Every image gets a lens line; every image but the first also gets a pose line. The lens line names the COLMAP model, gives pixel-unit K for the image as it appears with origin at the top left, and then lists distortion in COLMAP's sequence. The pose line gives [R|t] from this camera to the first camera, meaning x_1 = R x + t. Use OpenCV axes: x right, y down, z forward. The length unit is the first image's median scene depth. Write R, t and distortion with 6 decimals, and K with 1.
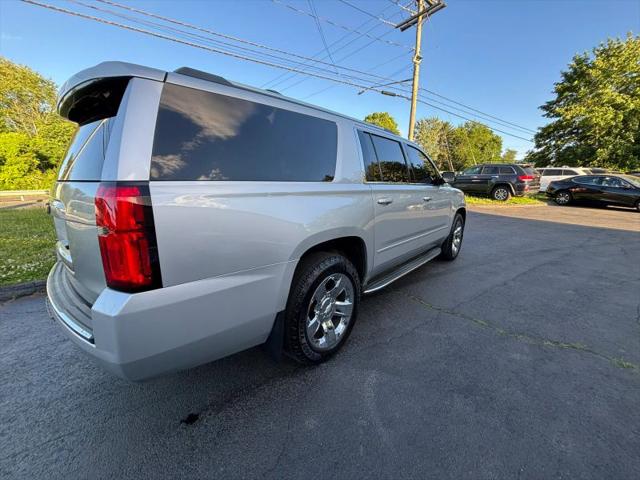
lens RADIAL K [[256.1, 0, 318.1], [0, 256.1, 238.1], [0, 0, 1]] dist [-0.001315, 0.000337]
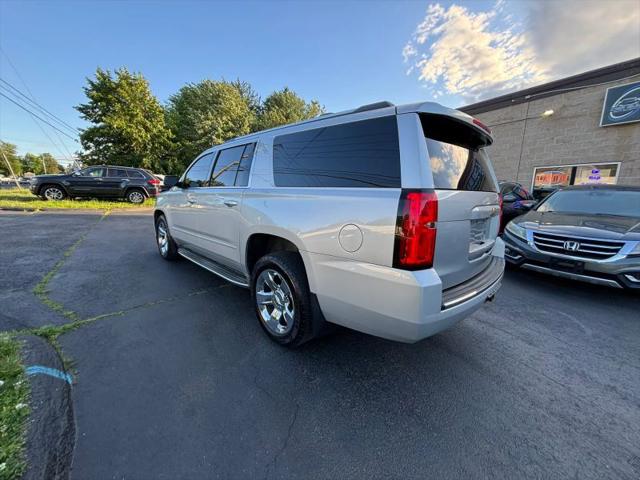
lens RADIAL K [[258.3, 0, 318.4], [0, 258.3, 238.0], [0, 0, 1]] dist [-0.001728, -0.000039]
pose [[0.054370, -0.181684, 0.981853, -0.273613], [0.191696, 0.966916, 0.168305, -0.046832], [-0.979947, 0.179066, 0.087400, 0.218757]]
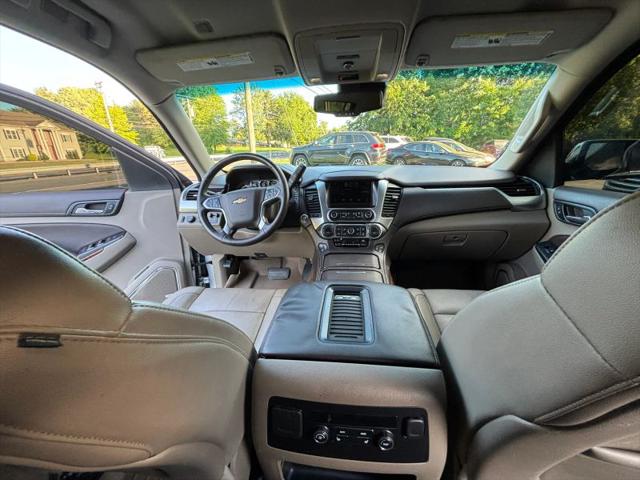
lens RADIAL K [[256.1, 0, 318.1], [0, 256.1, 238.1], [0, 0, 1]] dist [-0.001315, 0.000337]
pose [[0.816109, -0.214217, 0.536728, 0.025585], [0.156170, 0.975955, 0.152059, -0.070095], [-0.556397, -0.040276, 0.829940, 0.270832]]
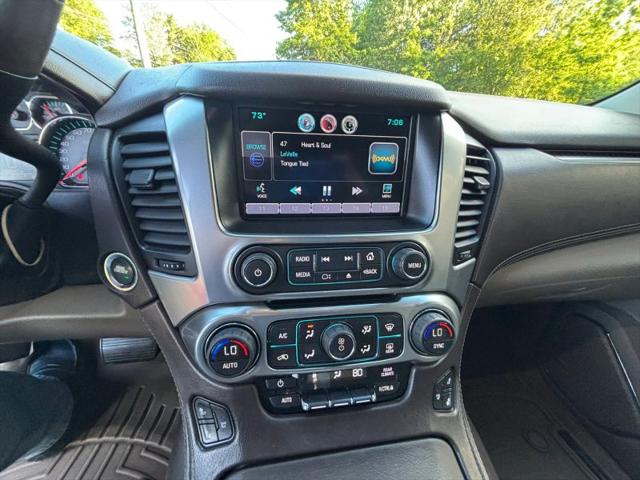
lens RADIAL K [[257.5, 0, 318.1], [0, 257.5, 238.4], [0, 0, 1]] dist [-0.000636, -0.000399]
pose [[0.640129, -0.323862, 0.696669, 0.065542], [0.111920, 0.936442, 0.332490, -0.071162], [-0.760072, -0.134865, 0.635691, 0.321117]]
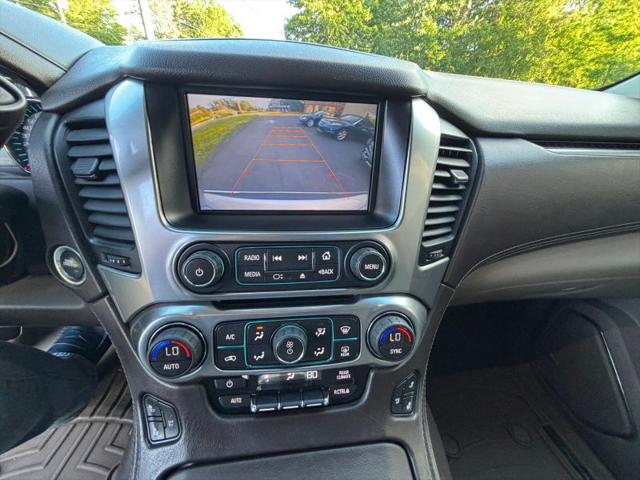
lens RADIAL K [[258.3, 0, 318.4], [0, 258.3, 238.0], [0, 0, 1]] dist [-0.001728, -0.000039]
pose [[0.663145, -0.347202, 0.663090, 0.068840], [0.101421, 0.919415, 0.379988, -0.071155], [-0.741588, -0.184736, 0.644919, 0.319278]]
